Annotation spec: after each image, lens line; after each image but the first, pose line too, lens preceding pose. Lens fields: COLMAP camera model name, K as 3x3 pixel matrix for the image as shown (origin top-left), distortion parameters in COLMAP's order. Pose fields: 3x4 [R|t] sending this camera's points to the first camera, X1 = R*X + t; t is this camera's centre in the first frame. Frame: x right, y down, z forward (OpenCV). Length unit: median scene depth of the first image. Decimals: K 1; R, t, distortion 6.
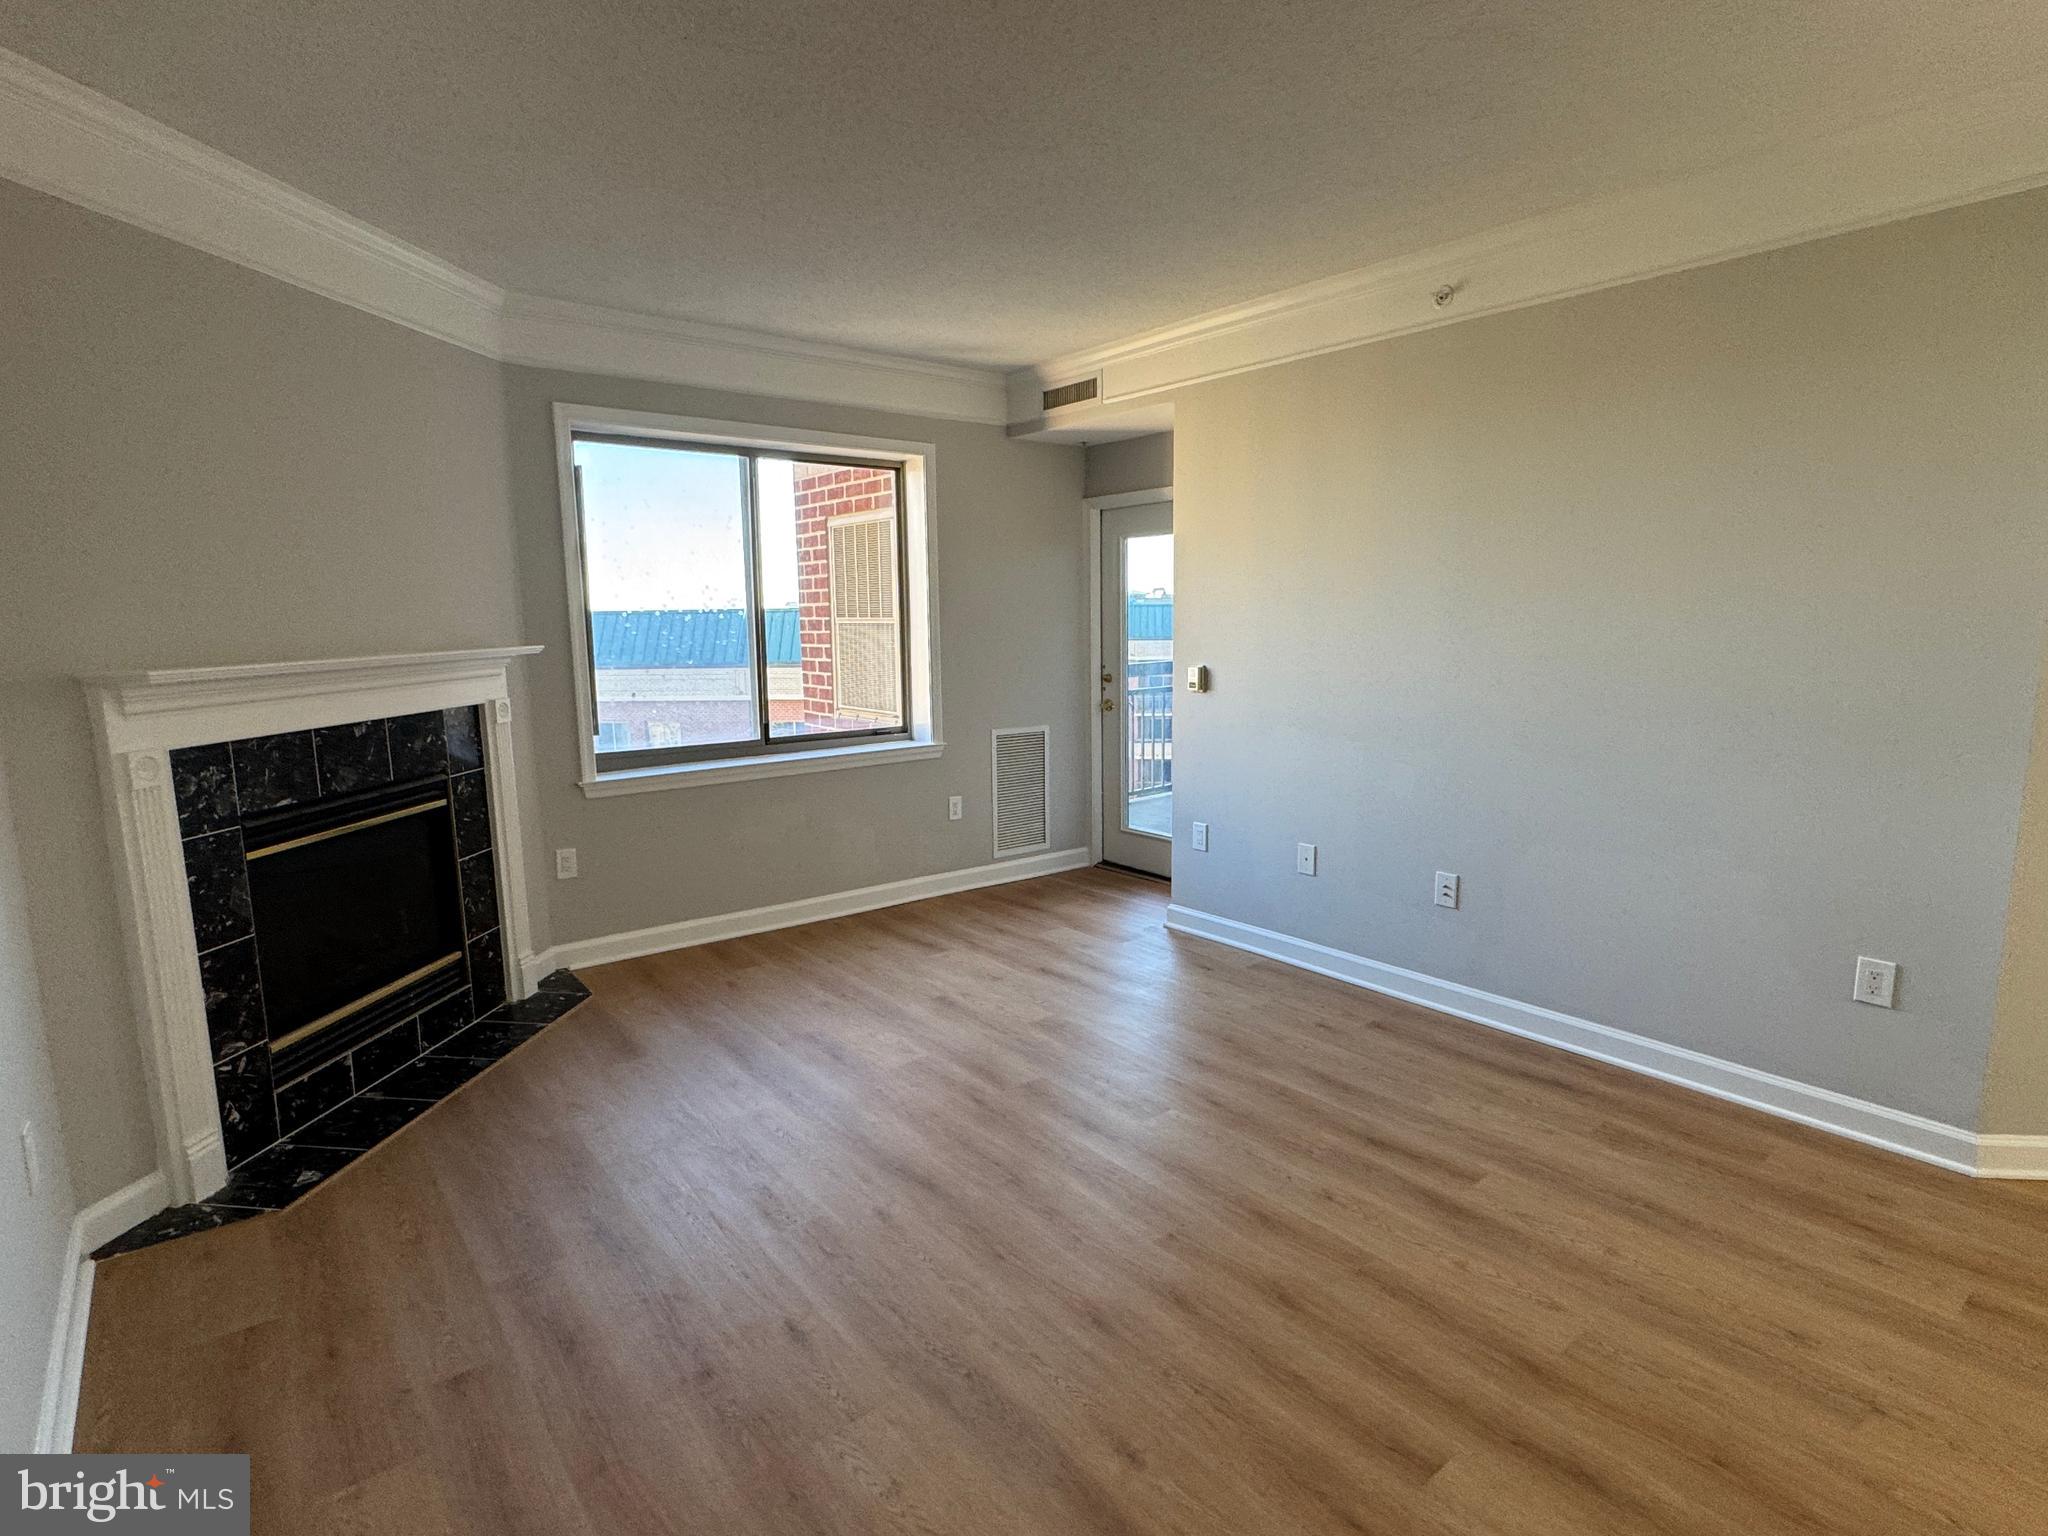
lens RADIAL K [[1057.6, 0, 1020.8], [0, 1057.6, 767.8], [0, 0, 1]] dist [-0.004047, 0.001143]
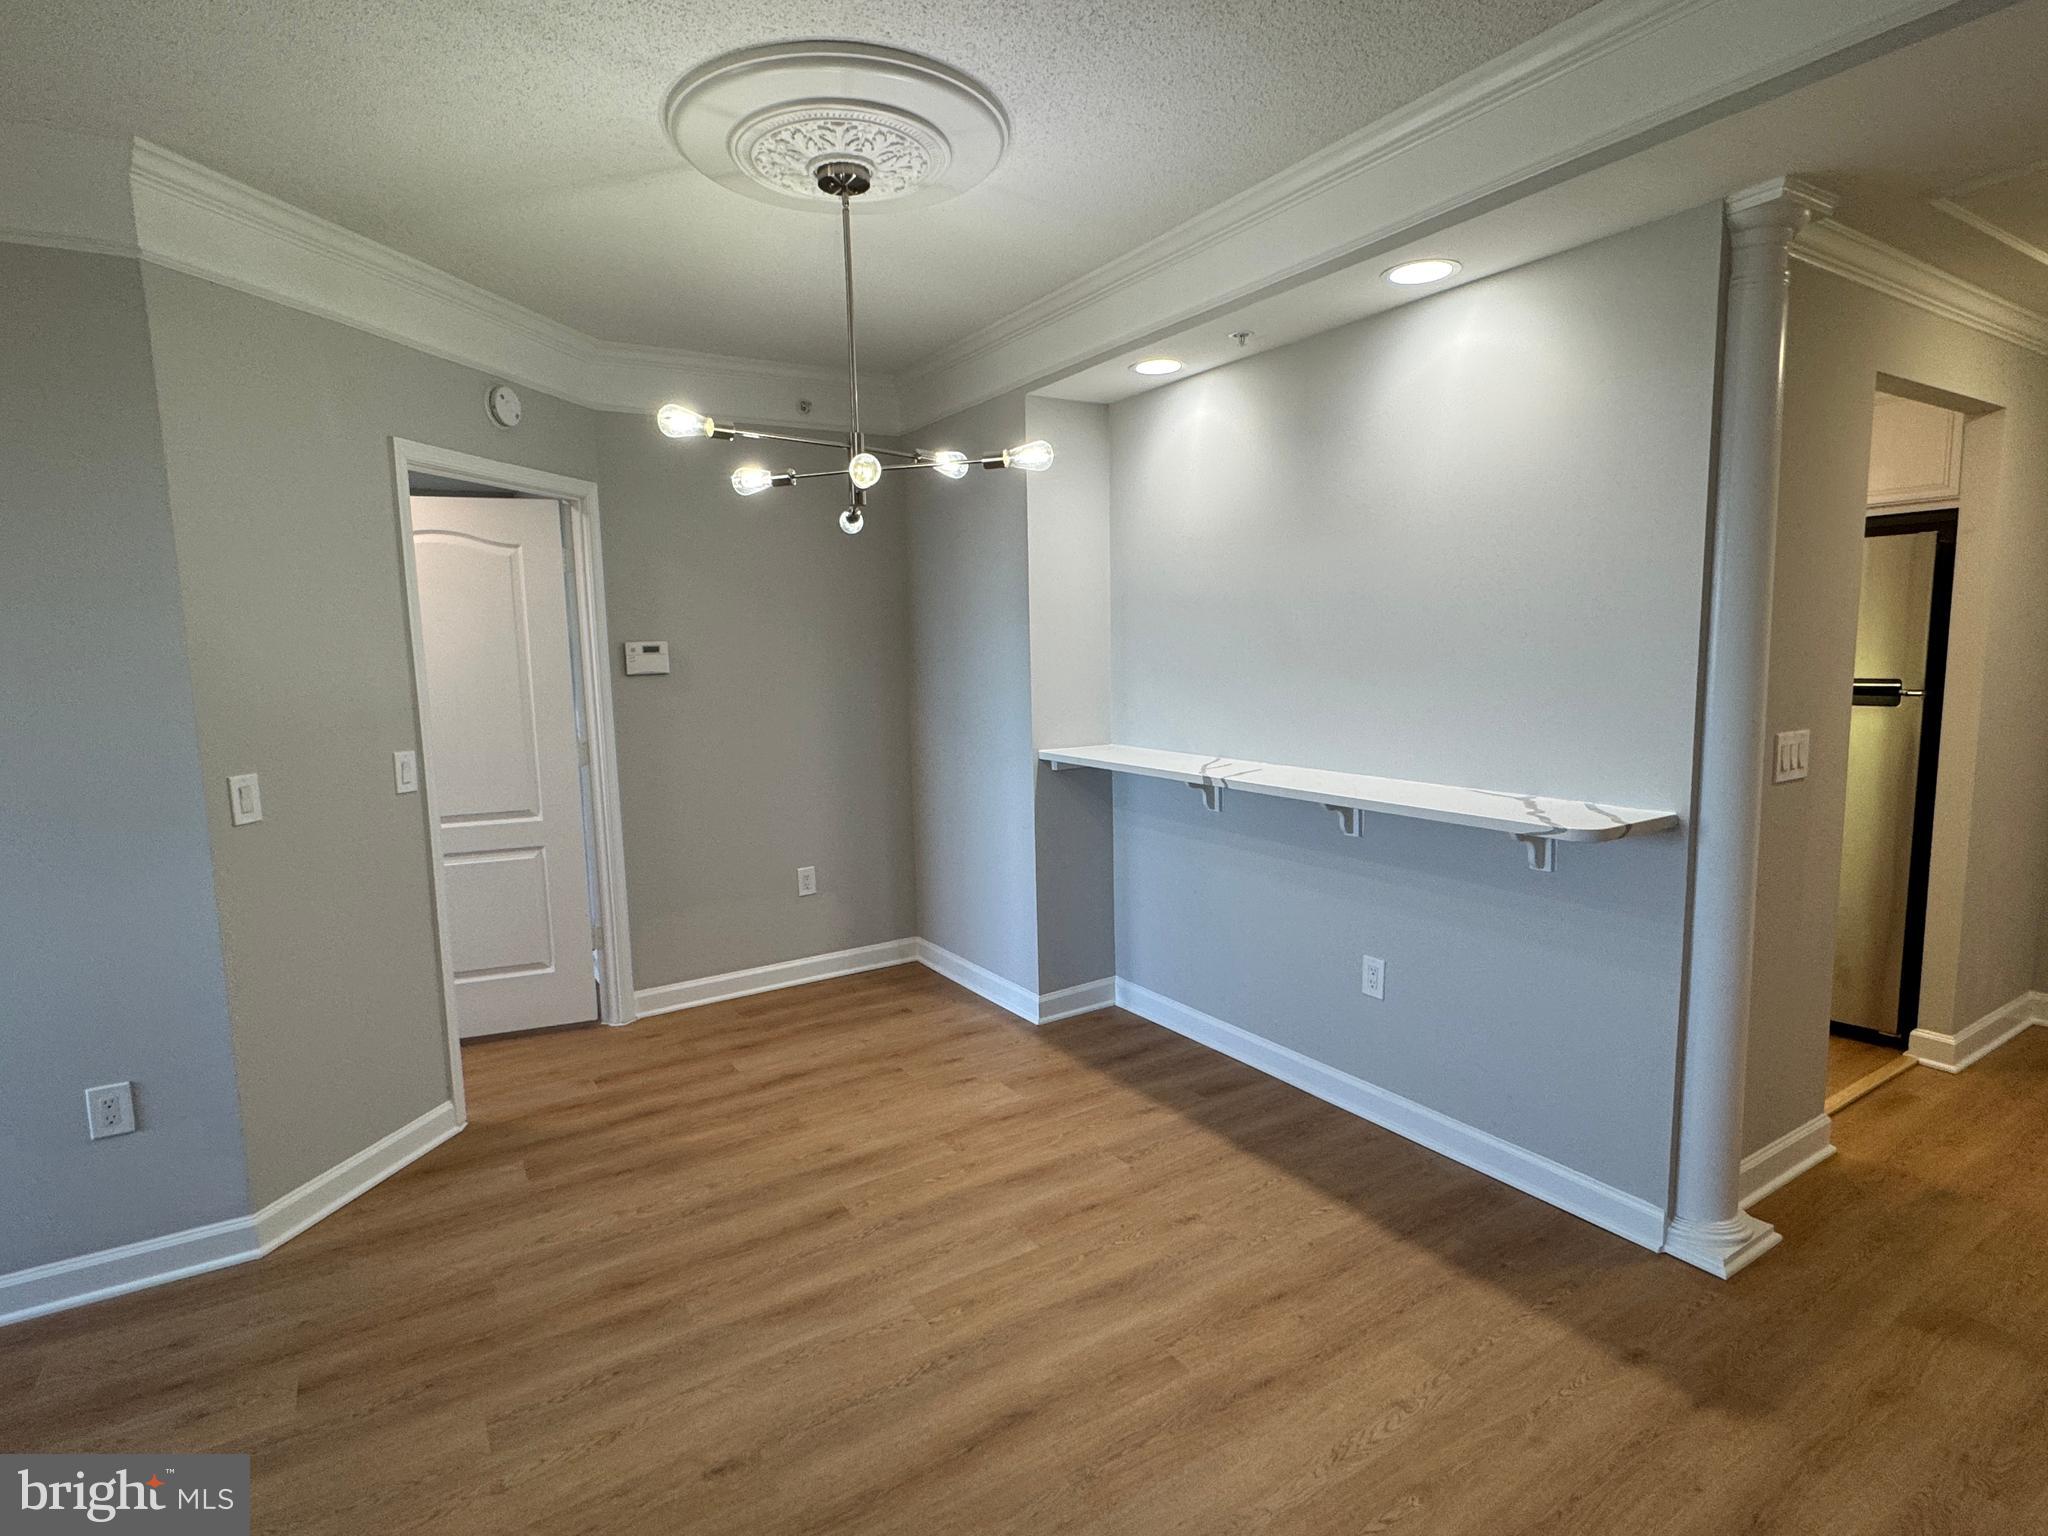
lens RADIAL K [[1057.6, 0, 1021.6], [0, 1057.6, 770.0], [0, 0, 1]] dist [-0.004047, 0.001143]
pose [[0.104863, -0.107185, 0.988694, 0.044494], [0.171474, 0.981234, 0.088190, -0.020554], [-0.979592, 0.160287, 0.121275, 0.092321]]
